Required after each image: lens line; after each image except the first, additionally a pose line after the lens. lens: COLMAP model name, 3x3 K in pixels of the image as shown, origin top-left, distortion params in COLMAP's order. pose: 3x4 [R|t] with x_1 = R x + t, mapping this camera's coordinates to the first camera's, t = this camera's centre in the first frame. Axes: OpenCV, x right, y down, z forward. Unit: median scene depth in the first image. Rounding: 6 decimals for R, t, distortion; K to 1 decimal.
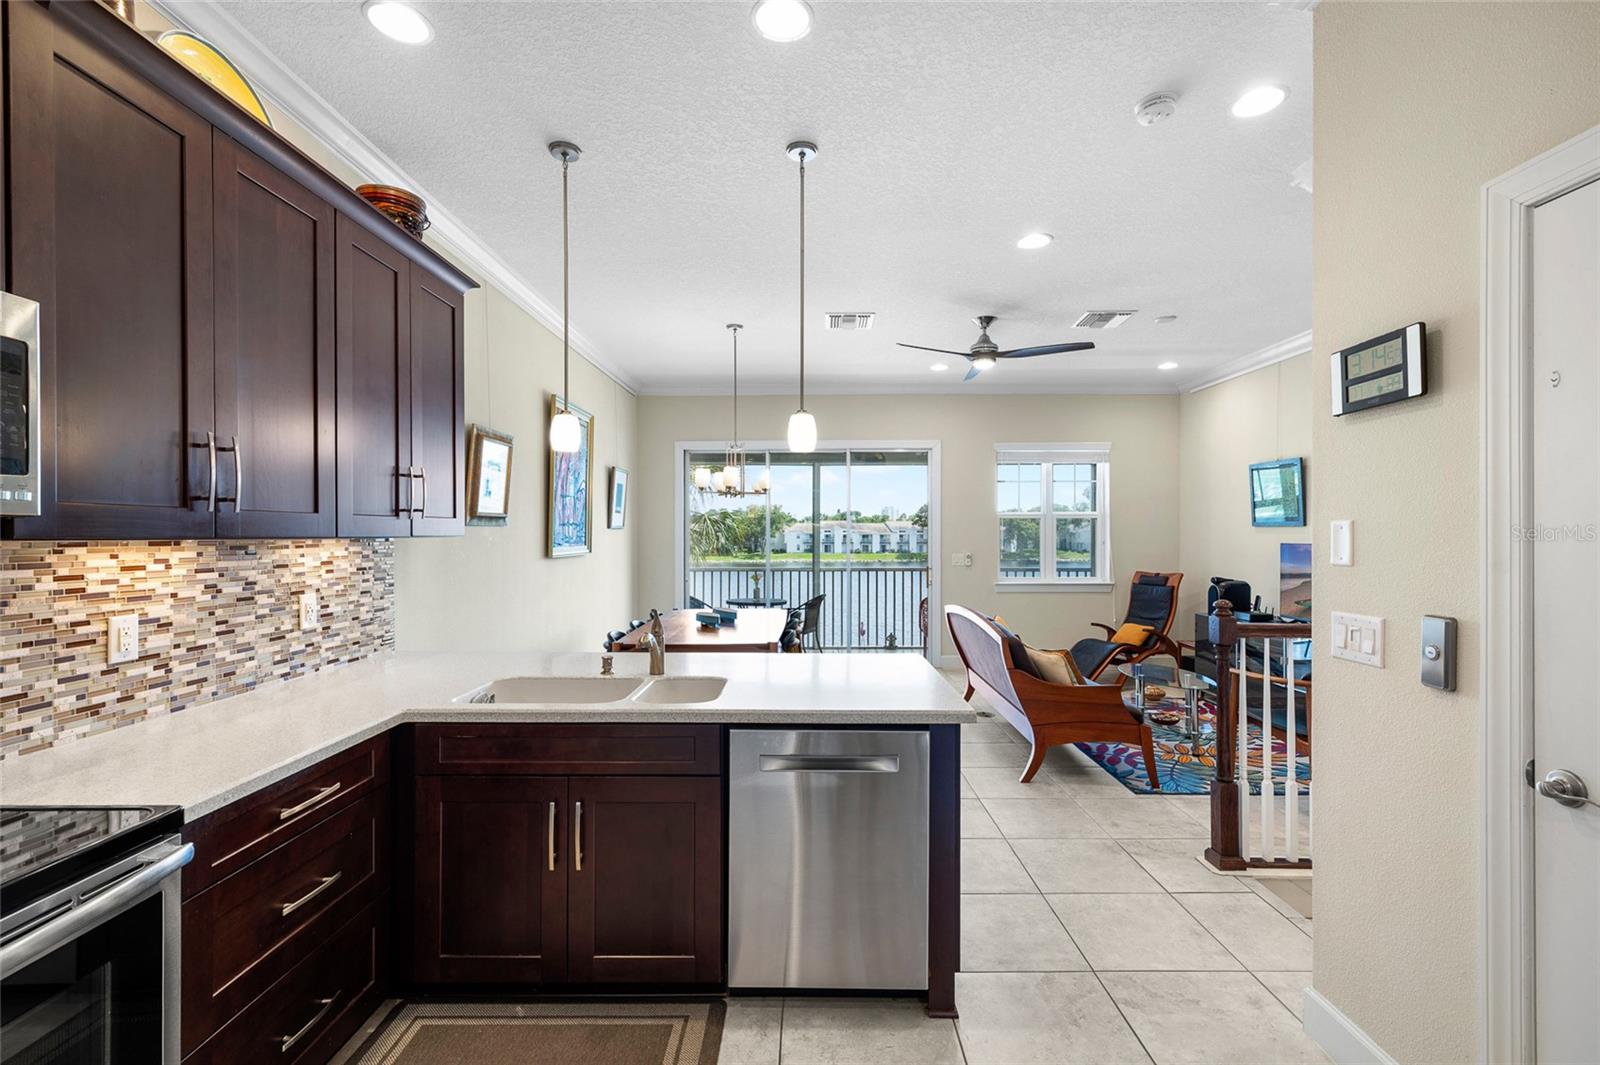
lens RADIAL K [[701.5, 0, 807.8], [0, 701.5, 537.4], [0, 0, 1]] dist [-0.002247, -0.000170]
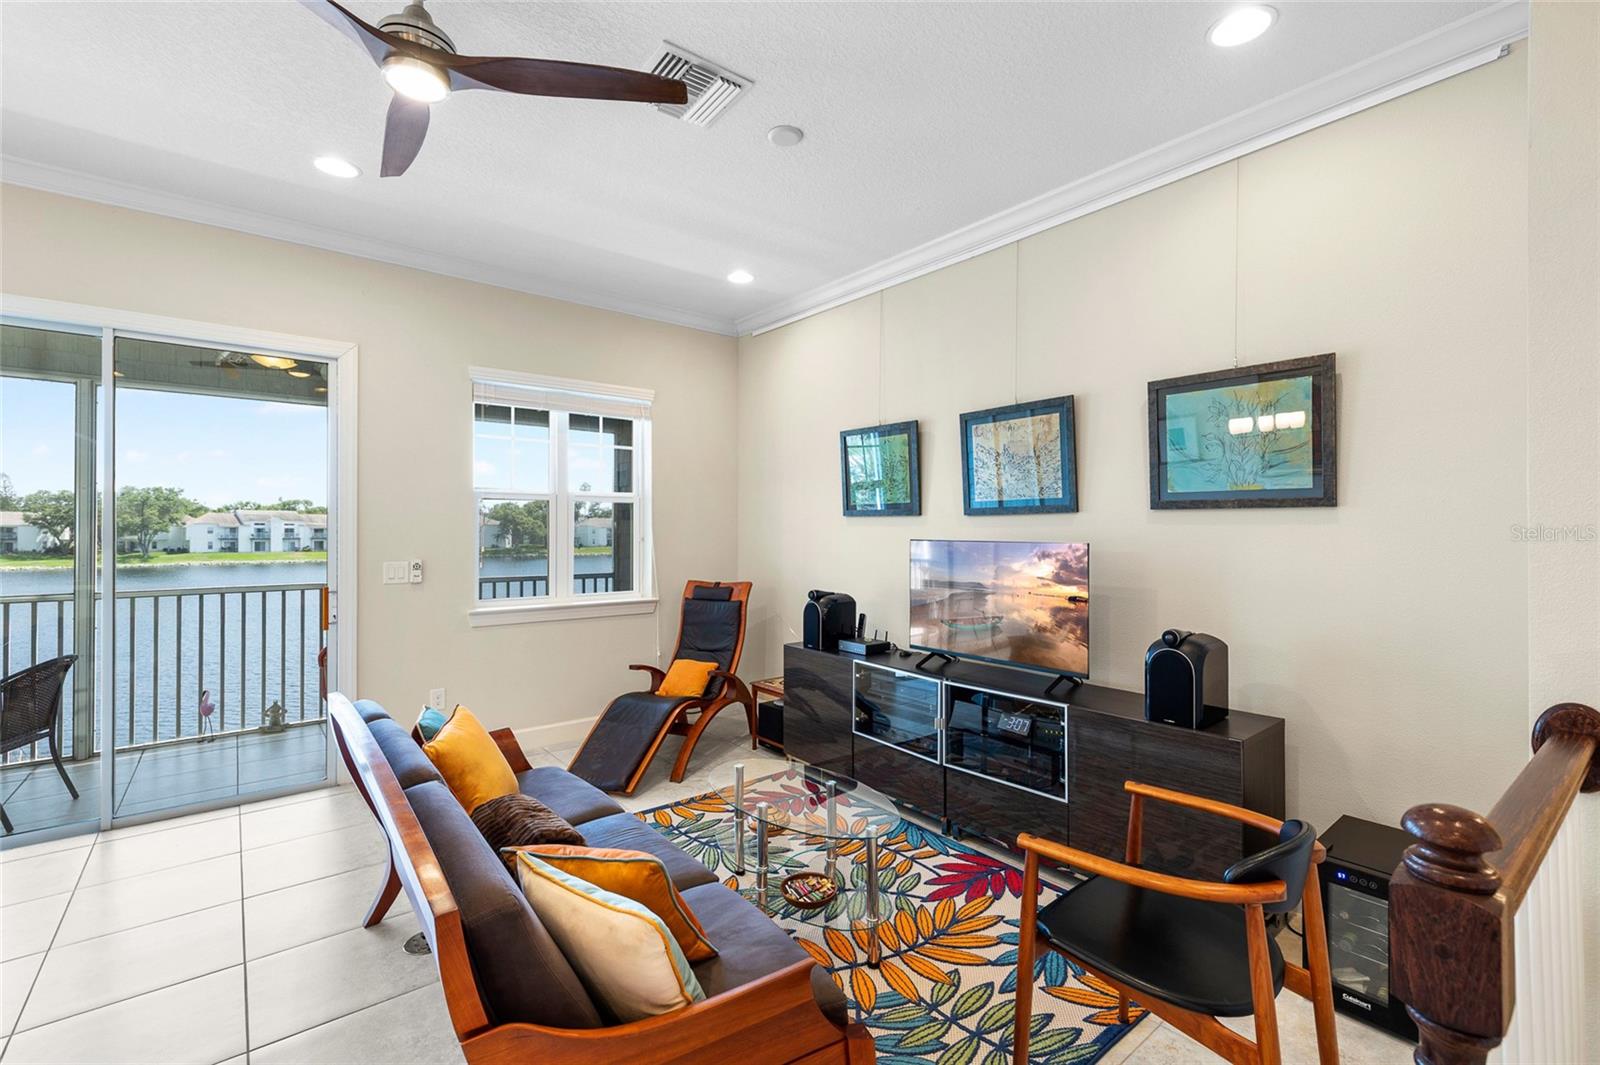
lens RADIAL K [[701.5, 0, 797.0], [0, 701.5, 530.1], [0, 0, 1]] dist [-0.002247, -0.000170]
pose [[0.780346, 0.003788, 0.625337, 0.119303], [-0.001656, 0.999991, -0.003991, 0.001467], [-0.625346, 0.002079, 0.780345, 0.390291]]
